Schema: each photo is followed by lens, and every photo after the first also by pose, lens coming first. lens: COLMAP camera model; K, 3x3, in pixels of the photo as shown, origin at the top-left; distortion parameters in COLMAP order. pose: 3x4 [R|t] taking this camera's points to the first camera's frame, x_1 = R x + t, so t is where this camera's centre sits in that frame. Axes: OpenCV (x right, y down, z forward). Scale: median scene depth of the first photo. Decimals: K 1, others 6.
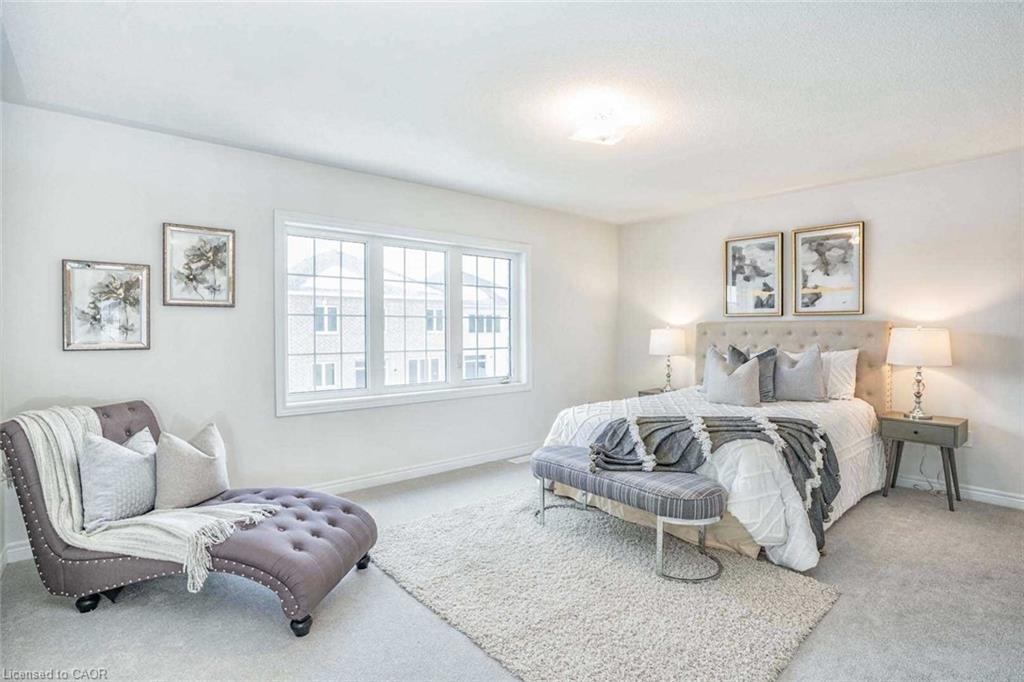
lens RADIAL K [[508.4, 0, 521.9], [0, 508.4, 314.4], [0, 0, 1]] dist [-0.056215, 0.019753]
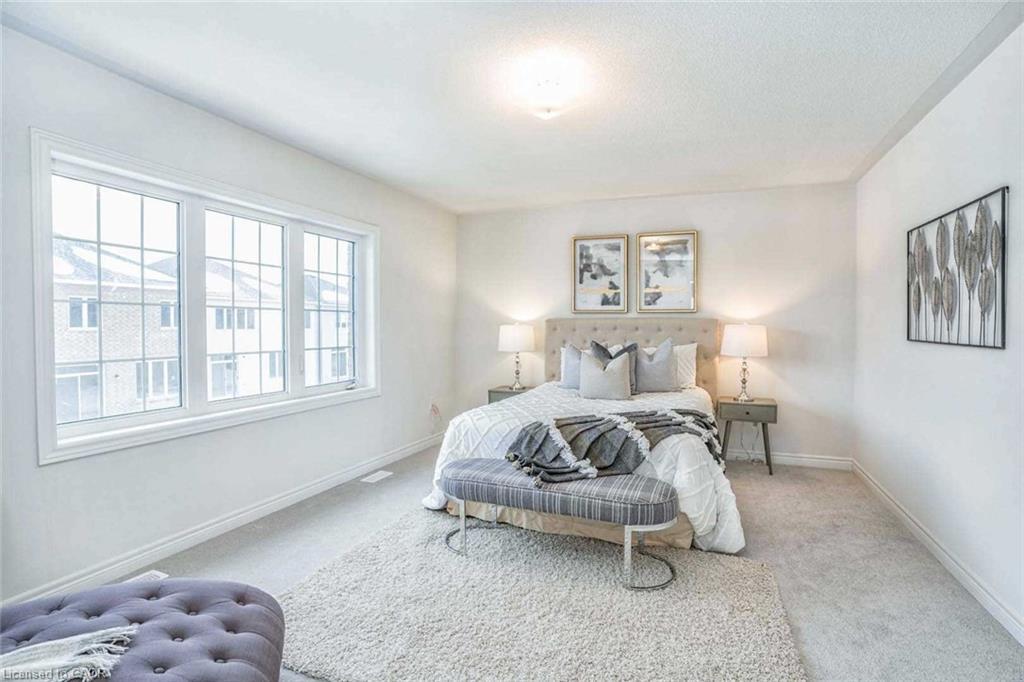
lens RADIAL K [[508.4, 0, 541.6], [0, 508.4, 323.9], [0, 0, 1]] dist [-0.056215, 0.019753]
pose [[0.886815, 0.001810, 0.462121, -0.201014], [-0.014758, 0.999593, 0.024404, 0.003803], [-0.461888, -0.028462, 0.886481, 0.169137]]
